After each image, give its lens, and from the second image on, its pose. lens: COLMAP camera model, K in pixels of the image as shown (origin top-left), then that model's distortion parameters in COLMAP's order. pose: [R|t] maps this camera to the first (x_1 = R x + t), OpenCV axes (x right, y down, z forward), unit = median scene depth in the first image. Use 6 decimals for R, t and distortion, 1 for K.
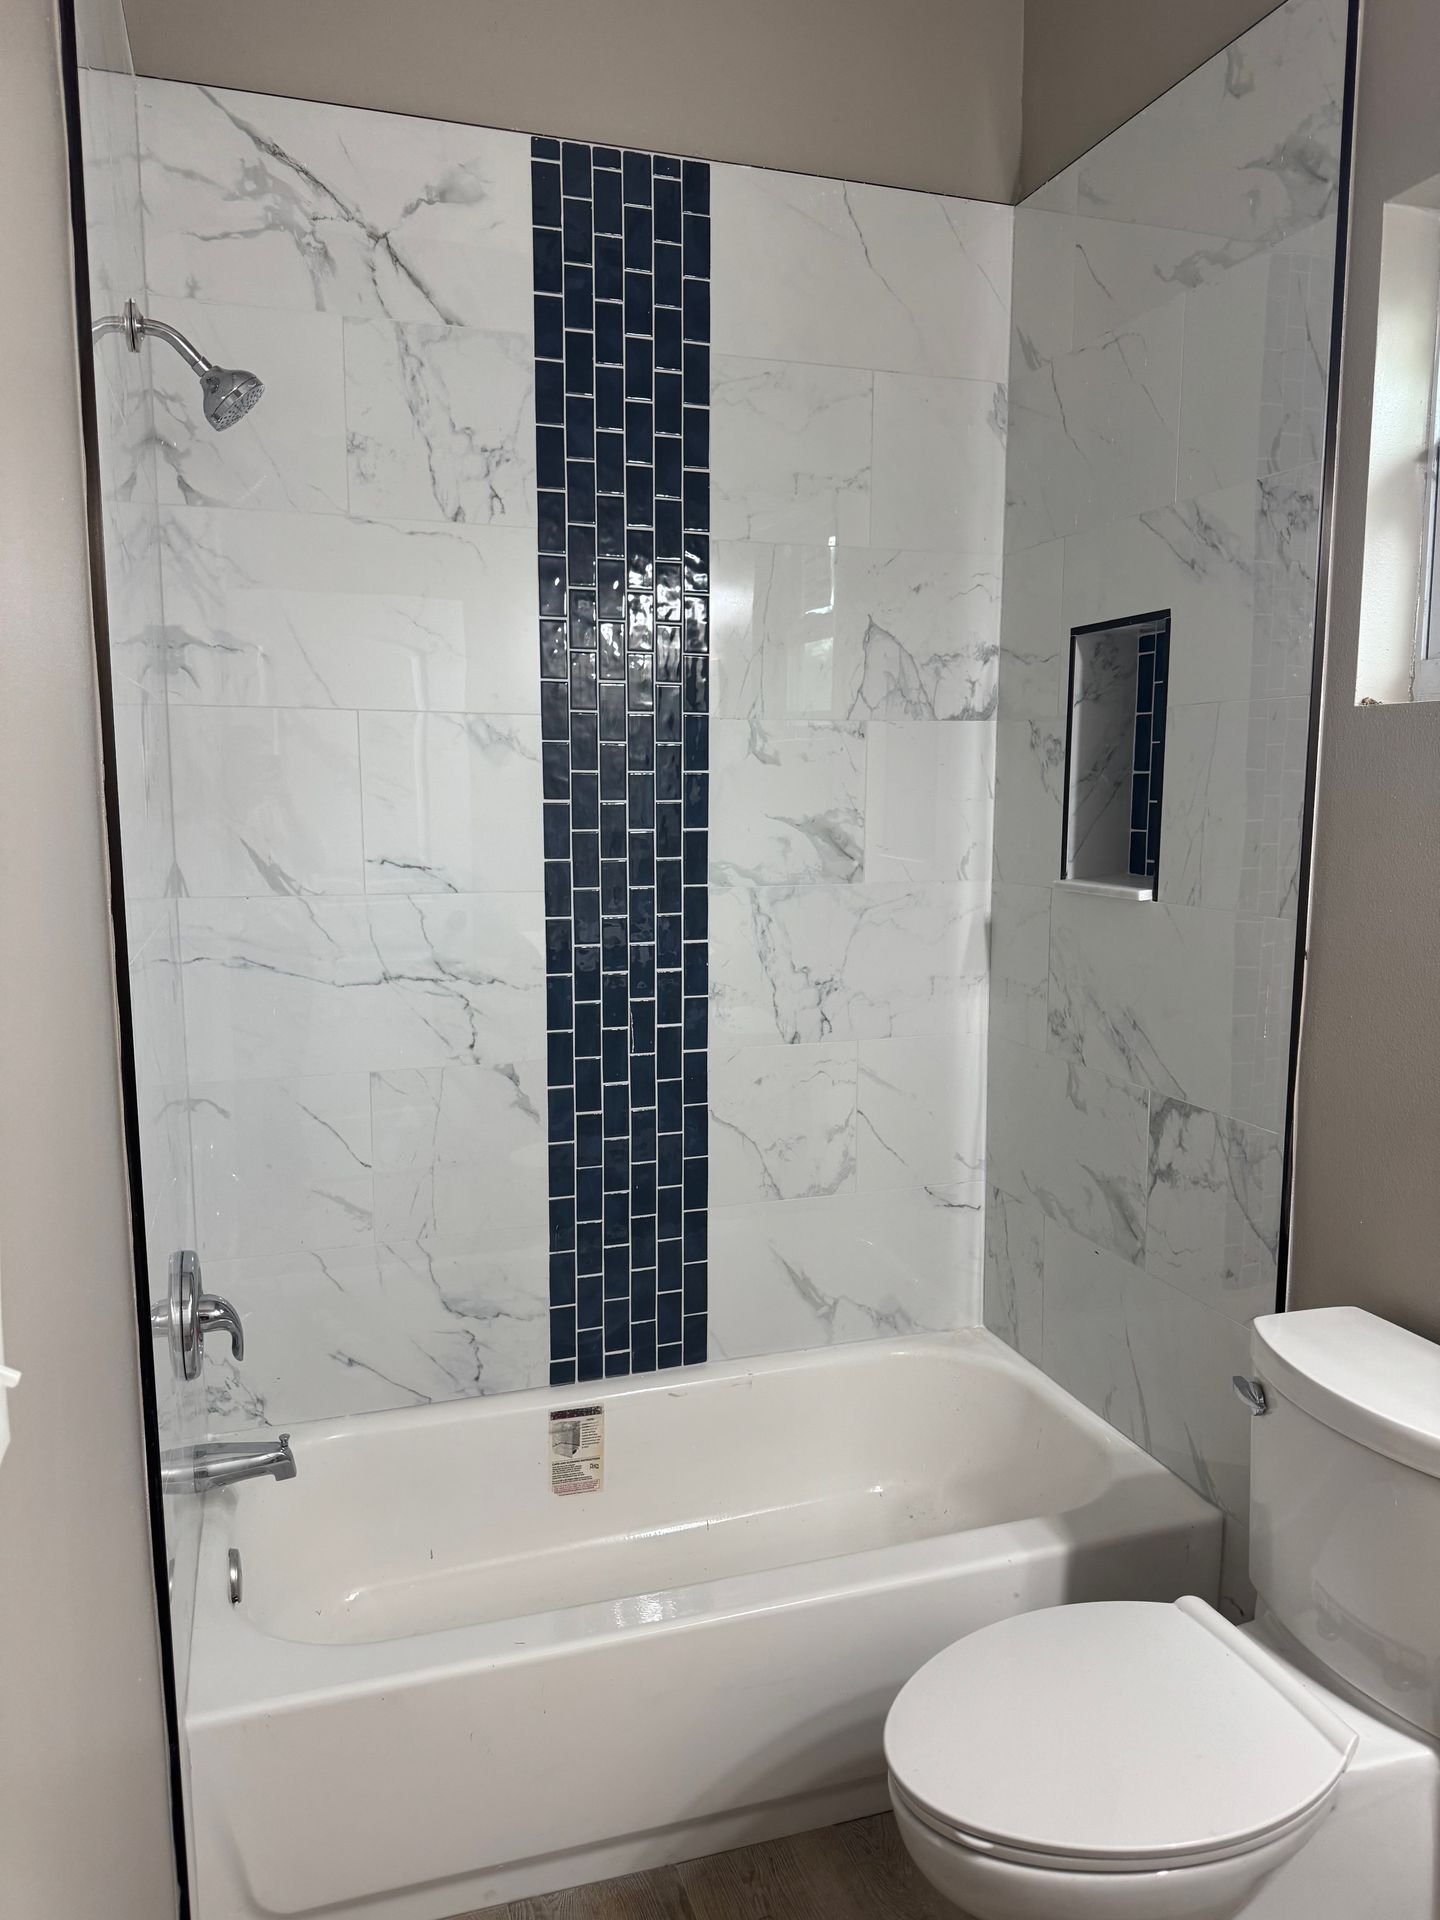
lens RADIAL K [[1354.7, 0, 730.8], [0, 1354.7, 959.4], [0, 0, 1]] dist [0.044735, -0.056207]
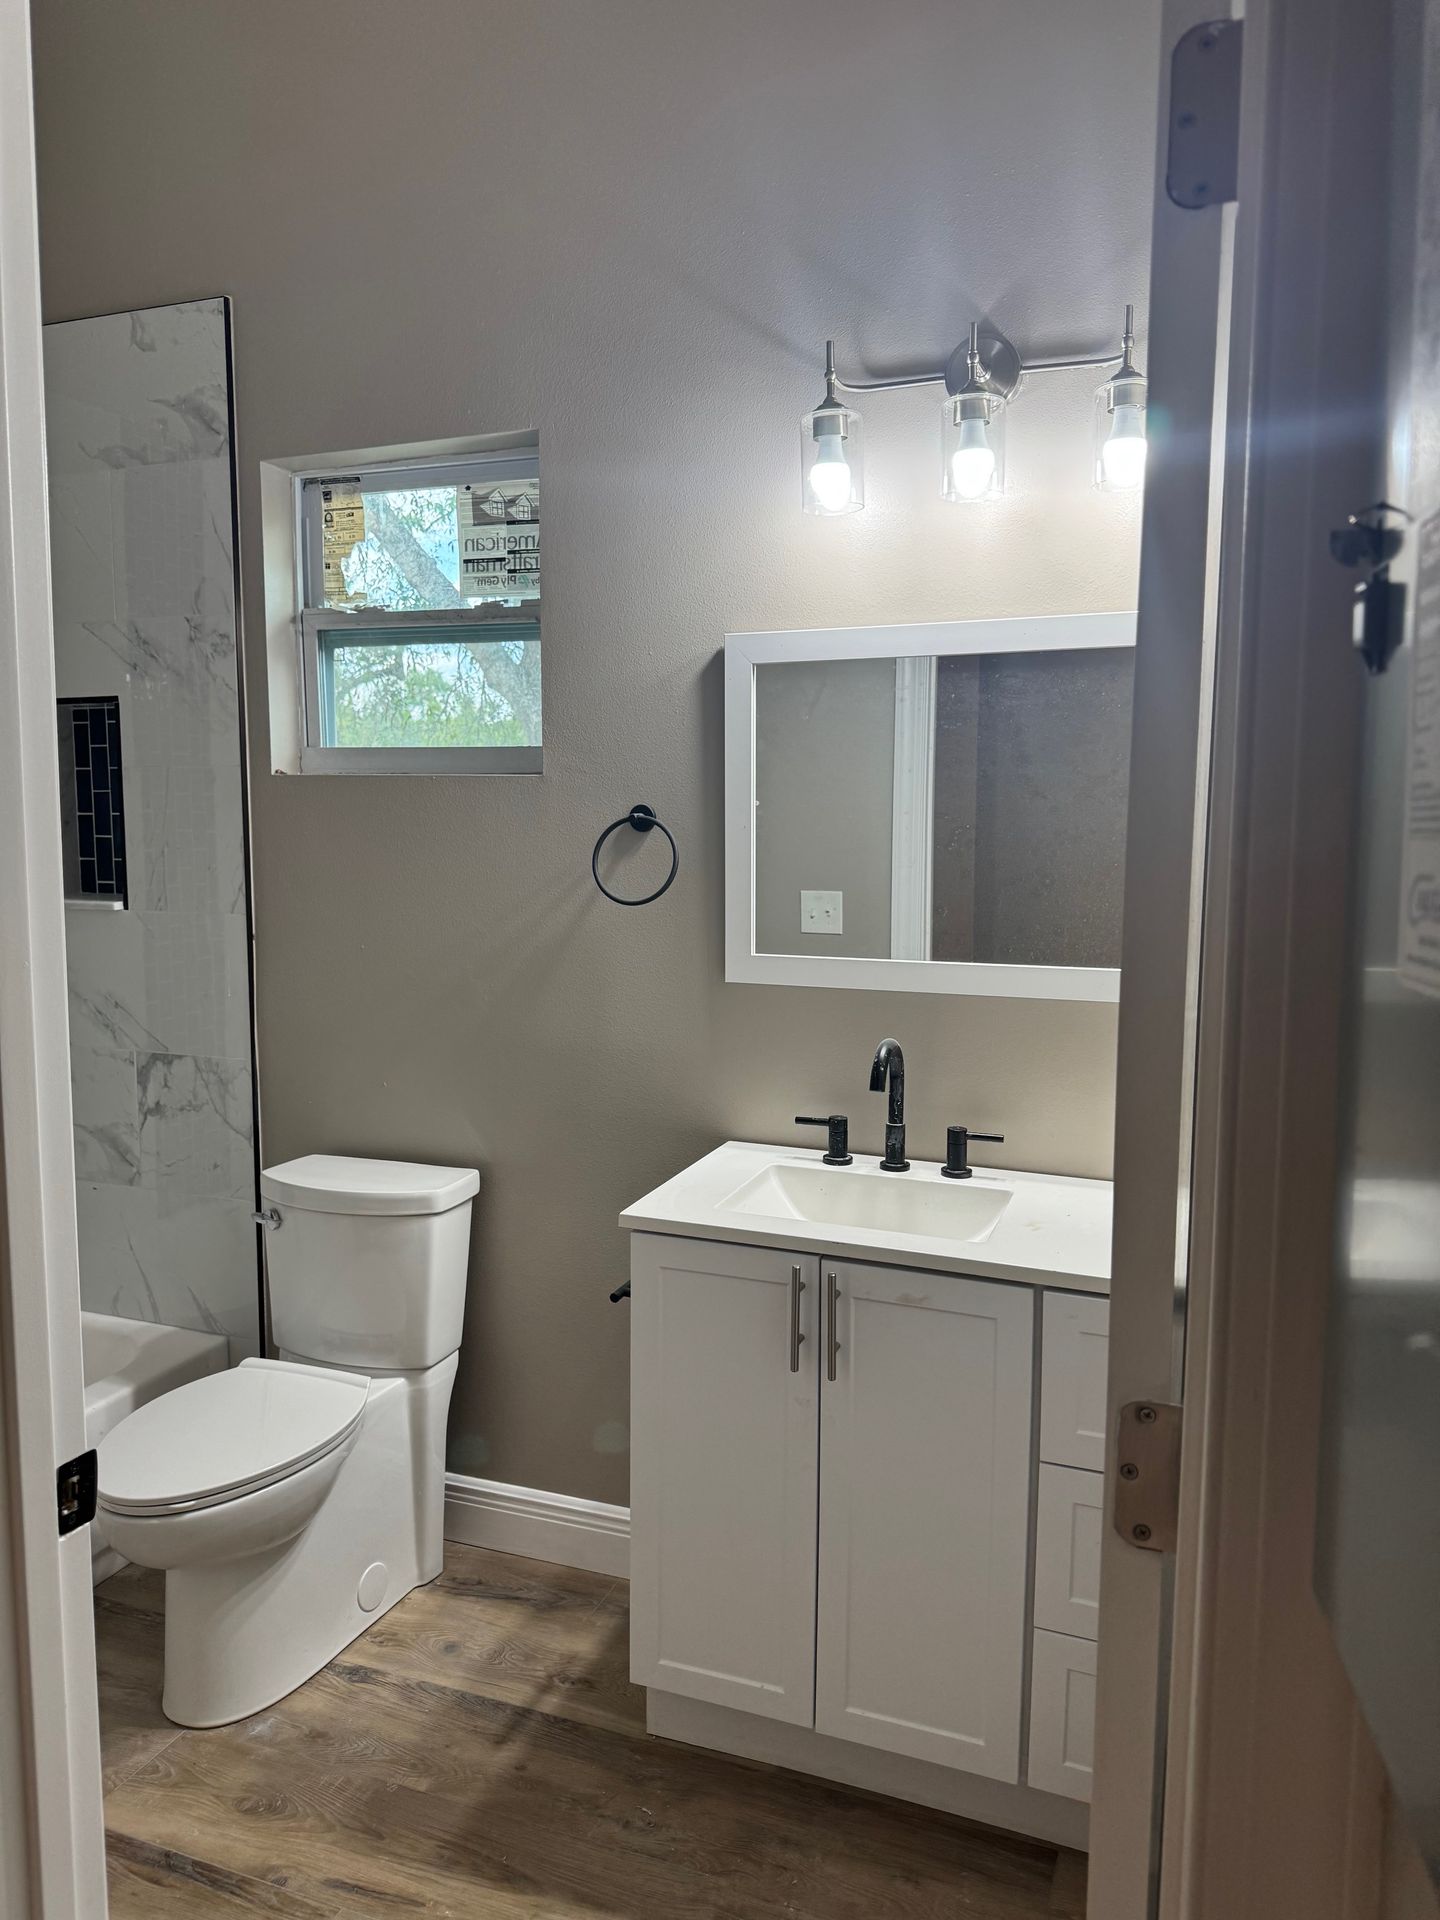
lens RADIAL K [[1354.7, 0, 719.3], [0, 1354.7, 957.1], [0, 0, 1]] dist [0.044735, -0.056207]
pose [[0.634578, -0.082918, 0.768398, -0.371982], [0.100369, 0.994650, 0.024443, 0.030636], [-0.766314, 0.061612, 0.639505, -0.323483]]
